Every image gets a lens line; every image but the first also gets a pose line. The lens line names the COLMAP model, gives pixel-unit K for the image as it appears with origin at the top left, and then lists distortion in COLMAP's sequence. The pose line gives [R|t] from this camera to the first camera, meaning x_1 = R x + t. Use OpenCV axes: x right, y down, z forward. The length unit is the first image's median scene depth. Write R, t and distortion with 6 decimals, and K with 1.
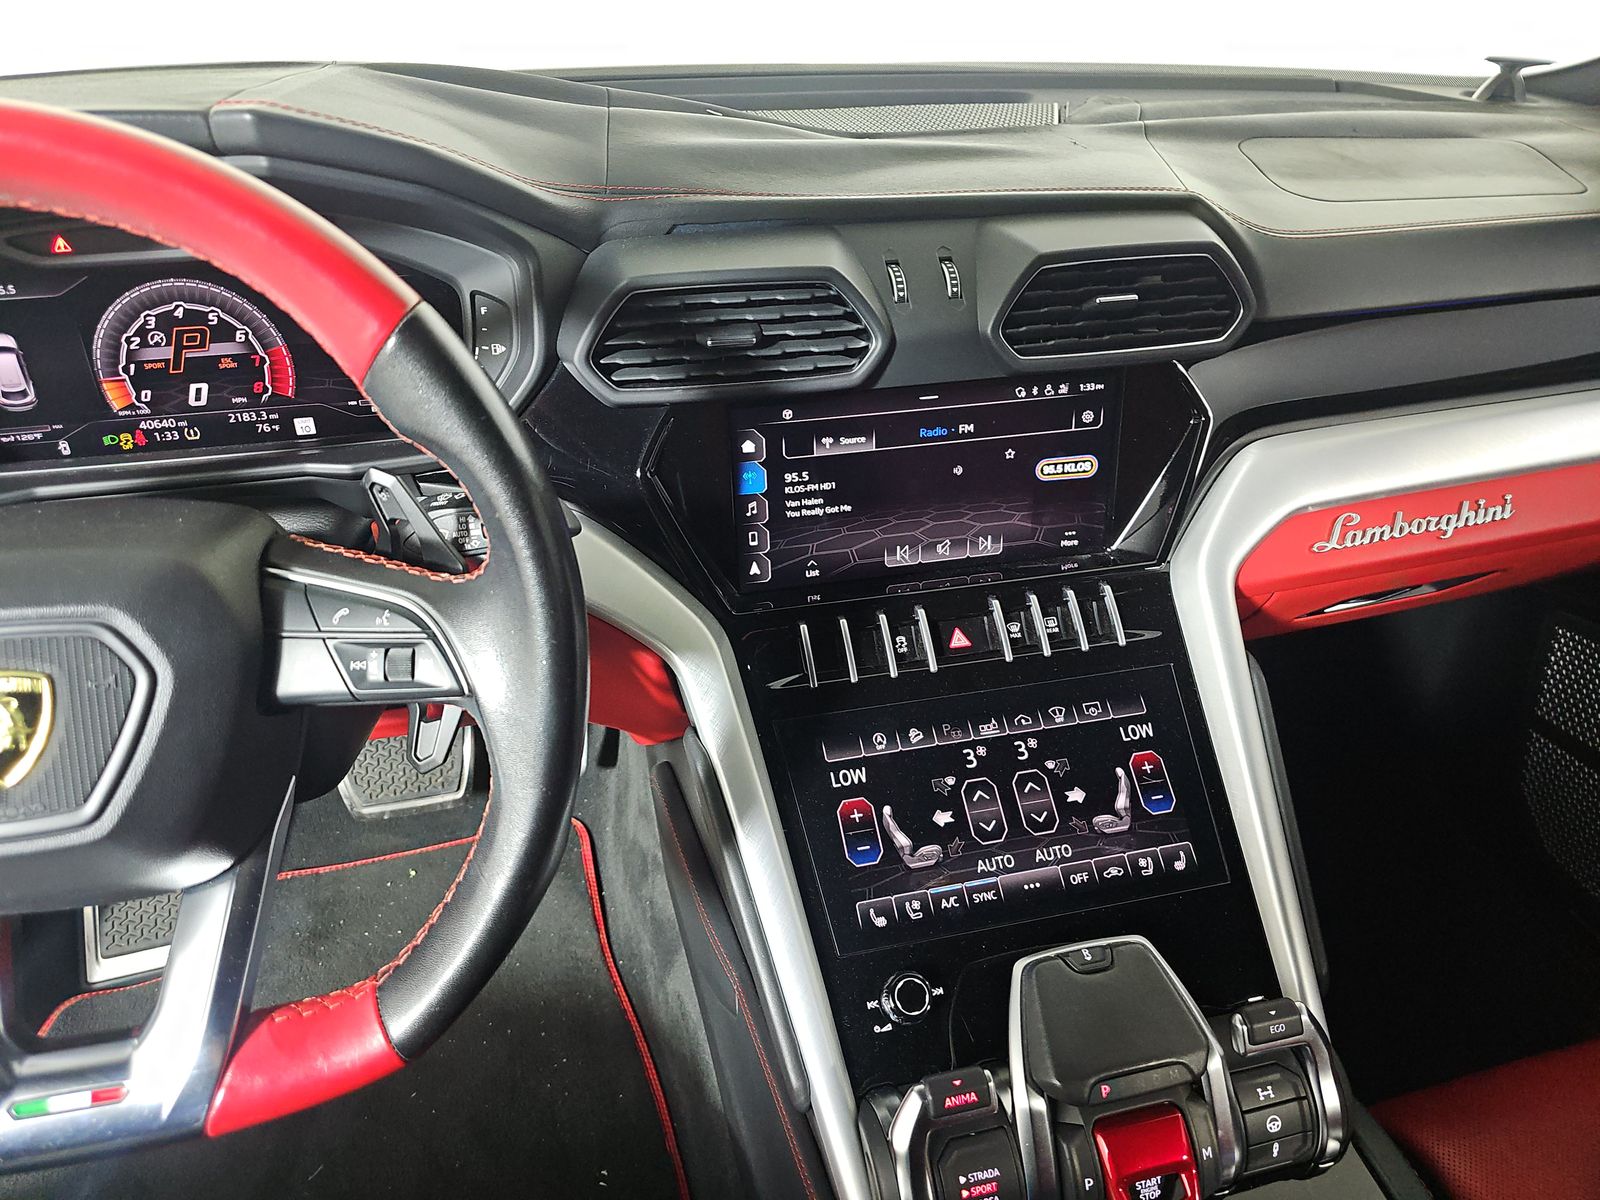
lens RADIAL K [[1061.9, 0, 800.0], [0, 1061.9, 600.0], [0, 0, 1]] dist [0.082571, -0.081027]
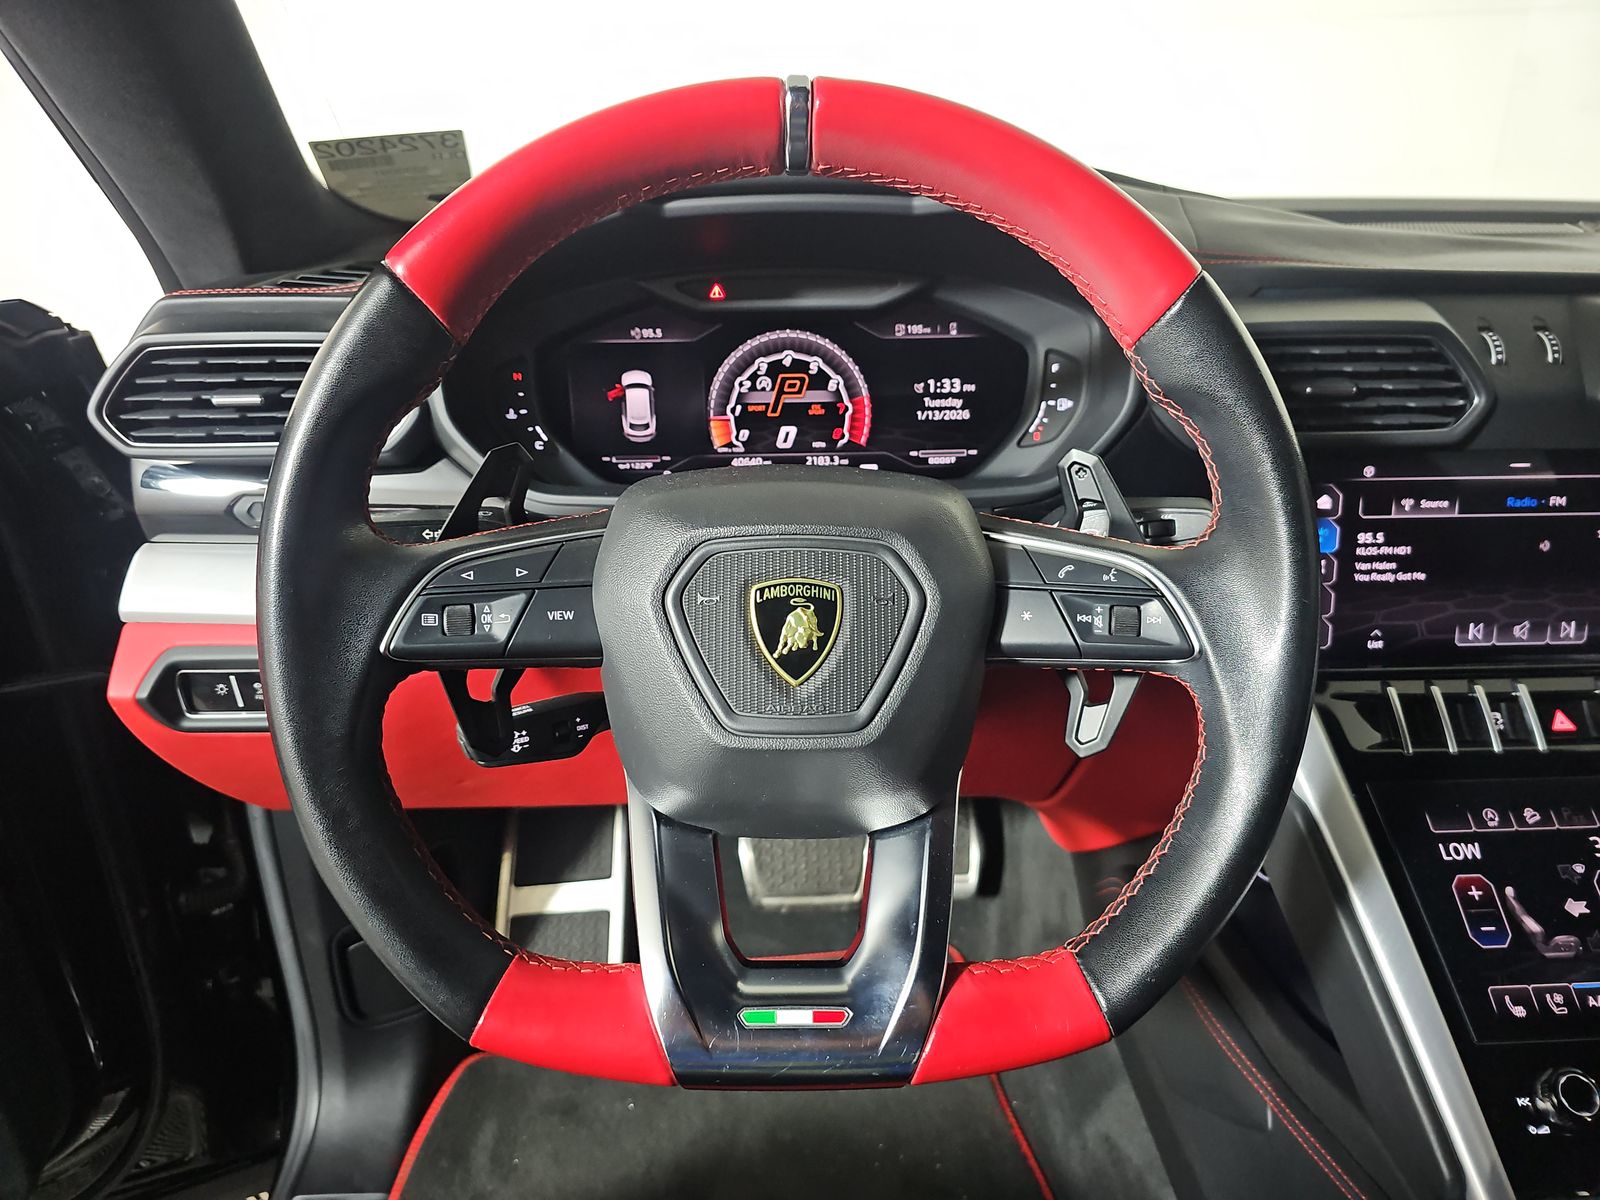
lens RADIAL K [[1083.8, 0, 800.9], [0, 1083.8, 633.1], [0, 0, 1]] dist [0.076756, -0.086280]
pose [[0.982033, 0.064417, -0.177376, -0.340119], [-0.093964, 0.982046, -0.163577, 0.185751], [0.163654, 0.177305, 0.970454, -0.027631]]
